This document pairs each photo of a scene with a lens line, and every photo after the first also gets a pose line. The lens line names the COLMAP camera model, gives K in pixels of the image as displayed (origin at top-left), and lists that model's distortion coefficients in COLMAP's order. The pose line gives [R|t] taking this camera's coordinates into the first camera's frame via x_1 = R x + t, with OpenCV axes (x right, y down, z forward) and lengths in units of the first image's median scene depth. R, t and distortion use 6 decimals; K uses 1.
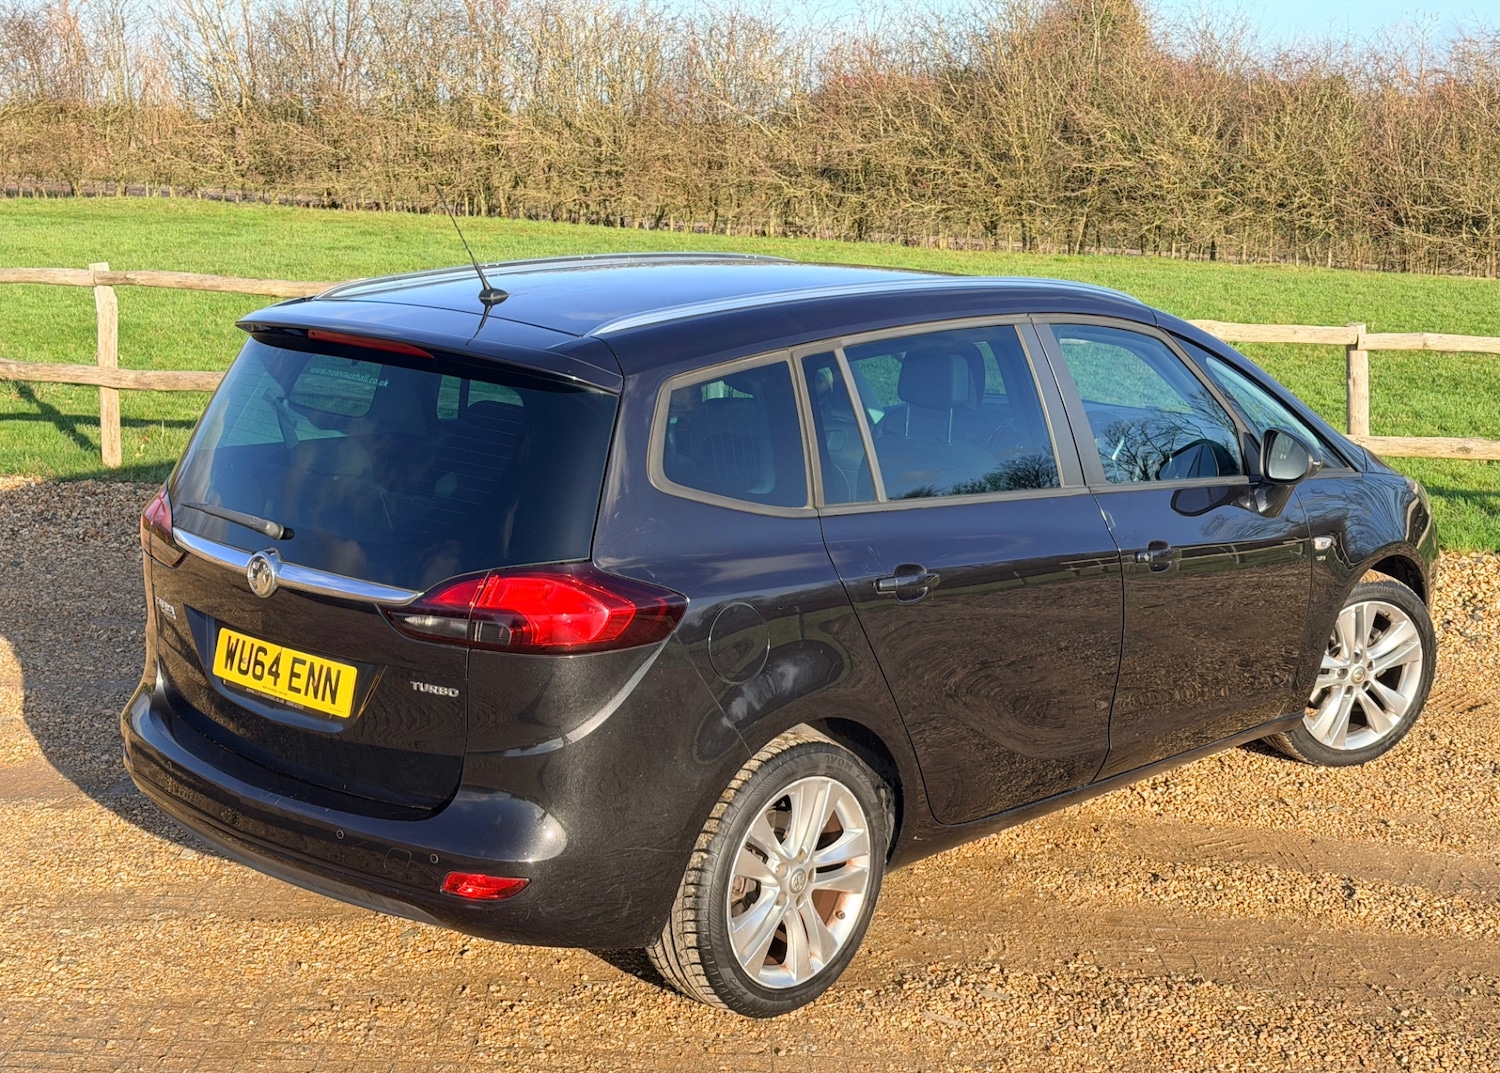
lens RADIAL K [[2078.7, 0, 741.5], [0, 2078.7, 584.0], [0, 0, 1]] dist [0.202293, -0.425322]
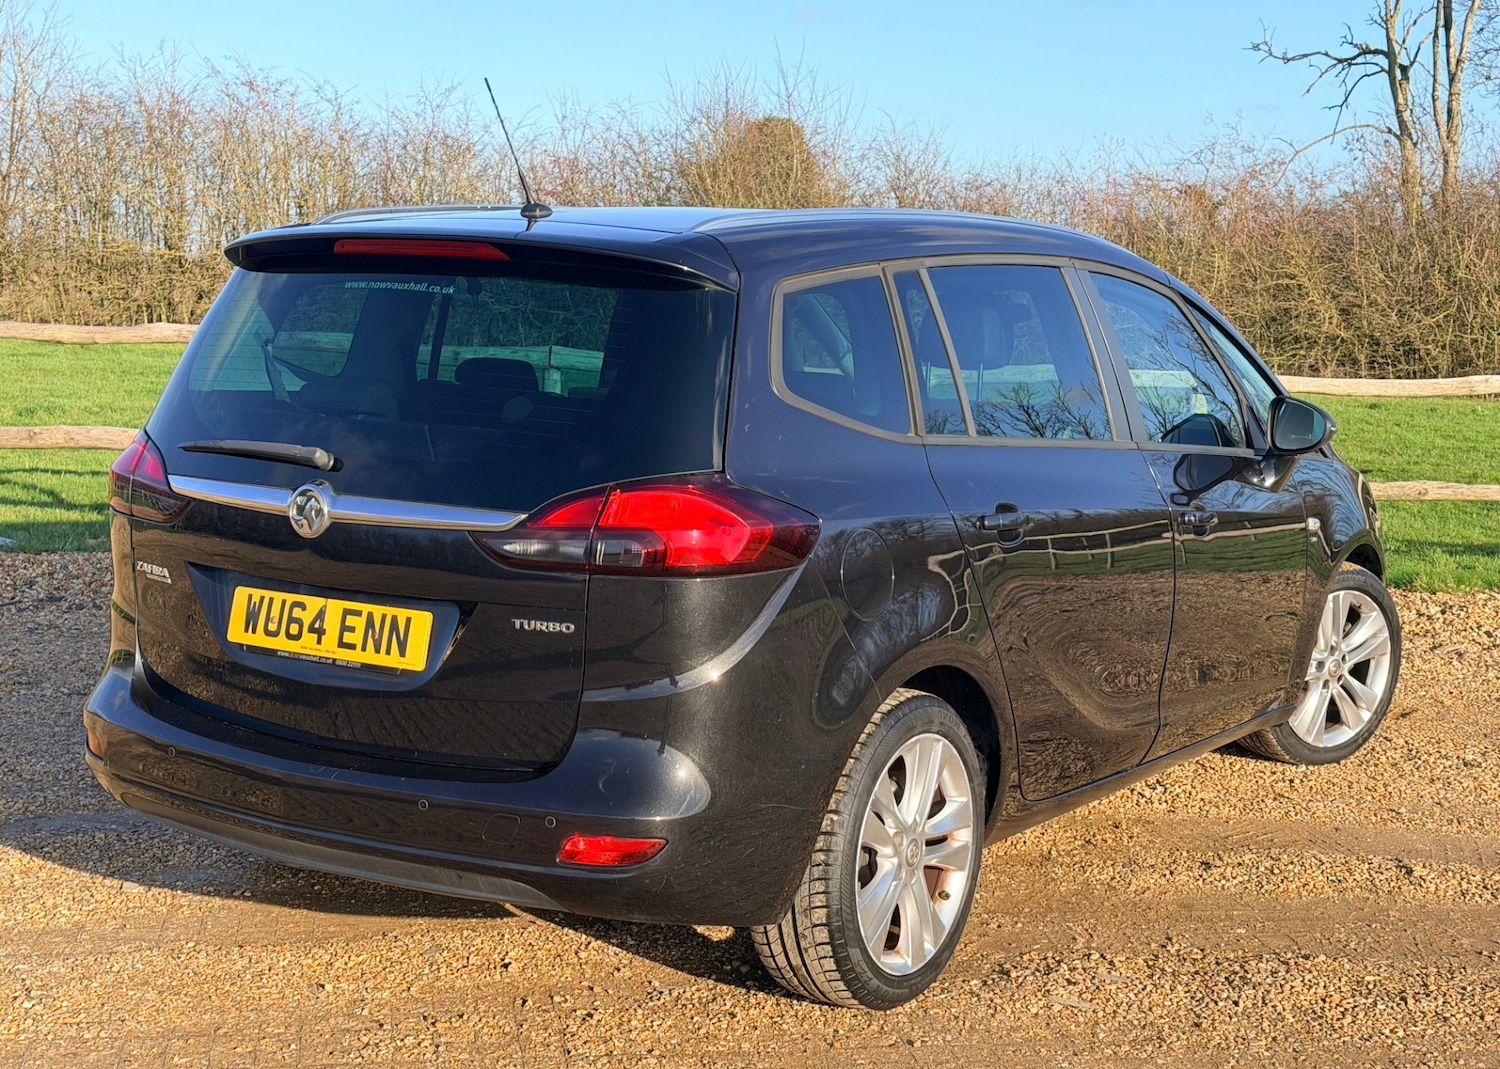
lens RADIAL K [[2078.7, 0, 741.5], [0, 2078.7, 582.0], [0, 0, 1]] dist [0.202293, -0.425322]
pose [[0.985256, -0.019577, 0.169964, -0.192499], [0.031778, 0.997085, -0.069365, 0.085782], [-0.168110, 0.073743, 0.983006, 0.126490]]
